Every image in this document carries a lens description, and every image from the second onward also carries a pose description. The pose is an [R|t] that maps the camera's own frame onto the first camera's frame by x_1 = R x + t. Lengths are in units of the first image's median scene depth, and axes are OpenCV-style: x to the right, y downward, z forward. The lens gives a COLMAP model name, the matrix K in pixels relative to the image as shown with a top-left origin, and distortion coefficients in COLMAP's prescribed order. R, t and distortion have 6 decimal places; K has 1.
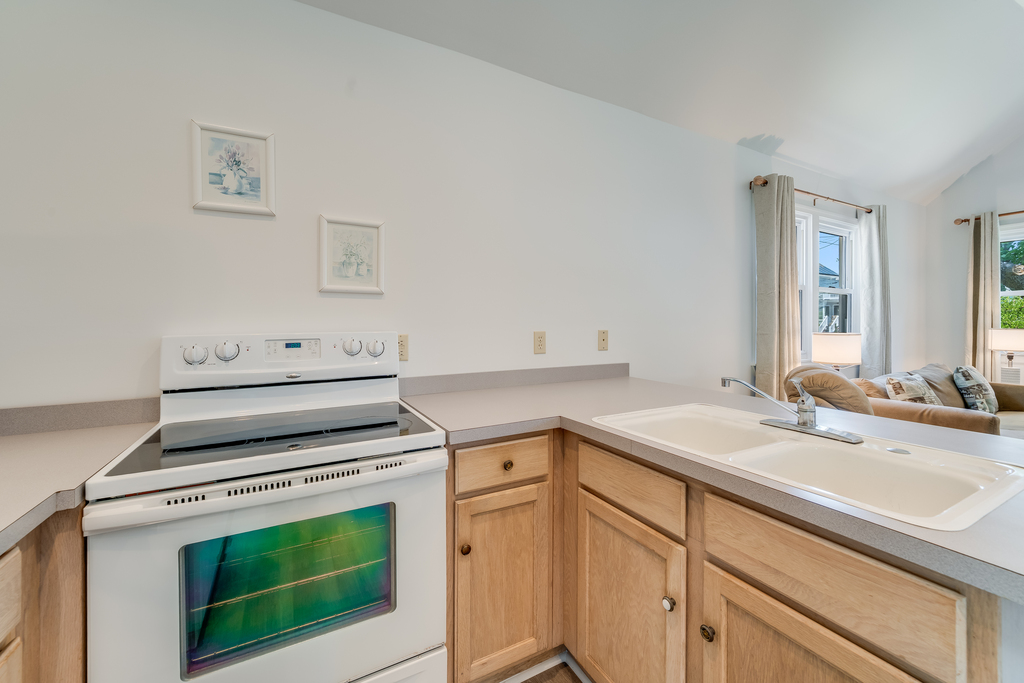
lens RADIAL K [[409.6, 0, 505.1], [0, 409.6, 320.0], [0, 0, 1]] dist [-0.007009, 0.002449]
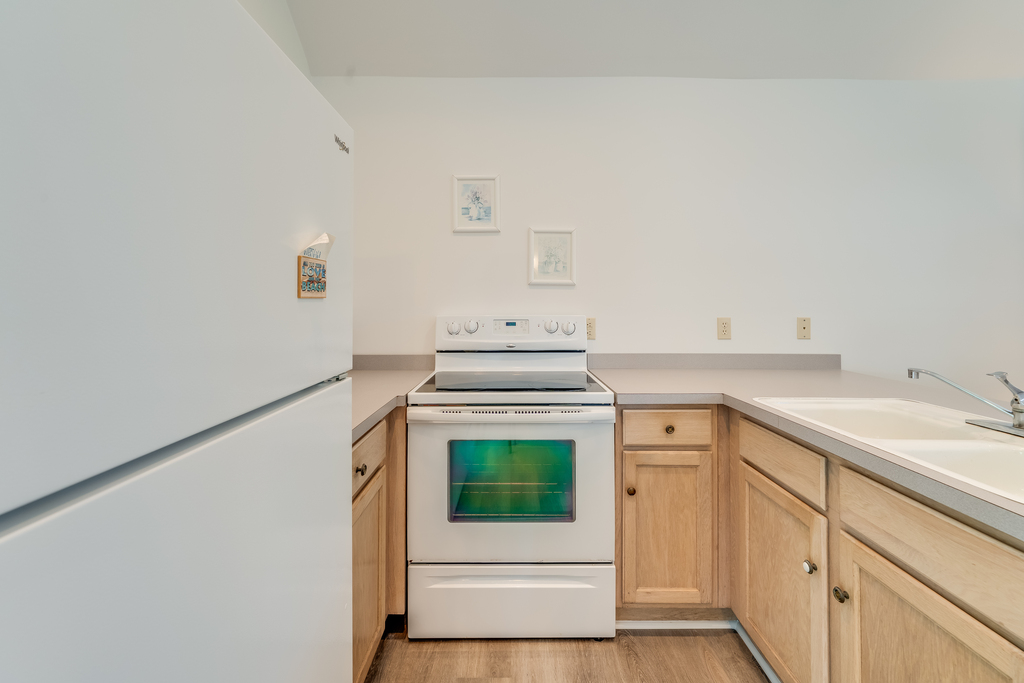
lens RADIAL K [[416.5, 0, 514.0], [0, 416.5, 293.5], [0, 0, 1]] dist [0.001940, -0.000098]
pose [[0.883815, -0.010338, -0.467723, 0.175237], [-0.003819, 0.999563, -0.029309, -0.000404], [0.467821, 0.027690, 0.883389, -0.282284]]
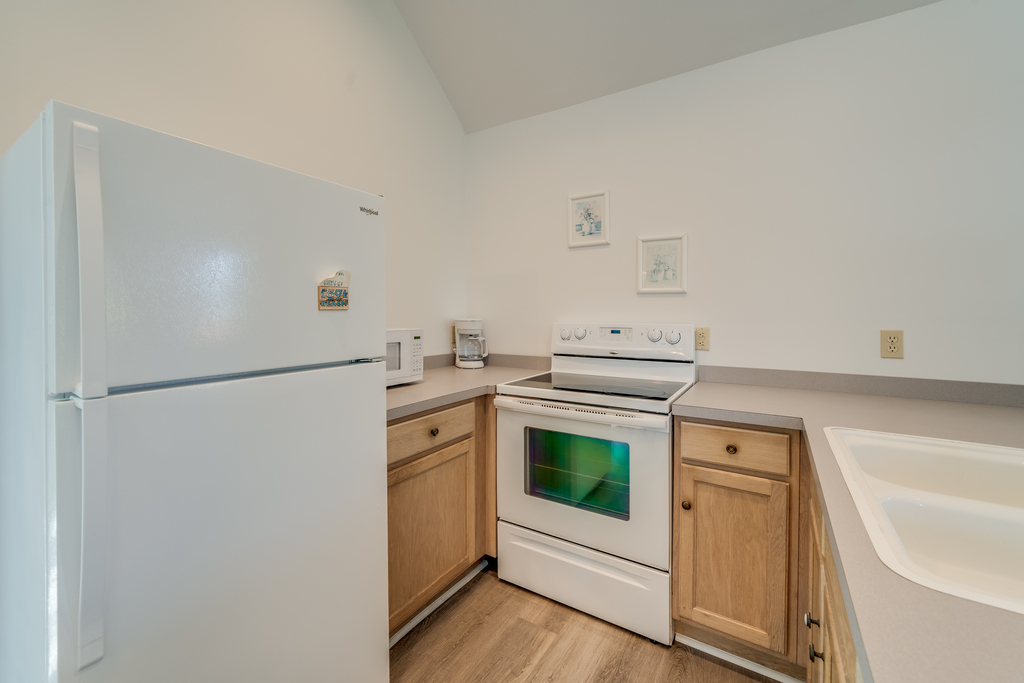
lens RADIAL K [[416.5, 0, 522.4], [0, 416.5, 311.1], [0, 0, 1]] dist [0.001940, -0.000098]
pose [[0.506905, -0.002006, -0.862000, 0.672838], [-0.003858, 0.999982, -0.004595, -0.004019], [0.861993, 0.005655, 0.506888, -0.041377]]
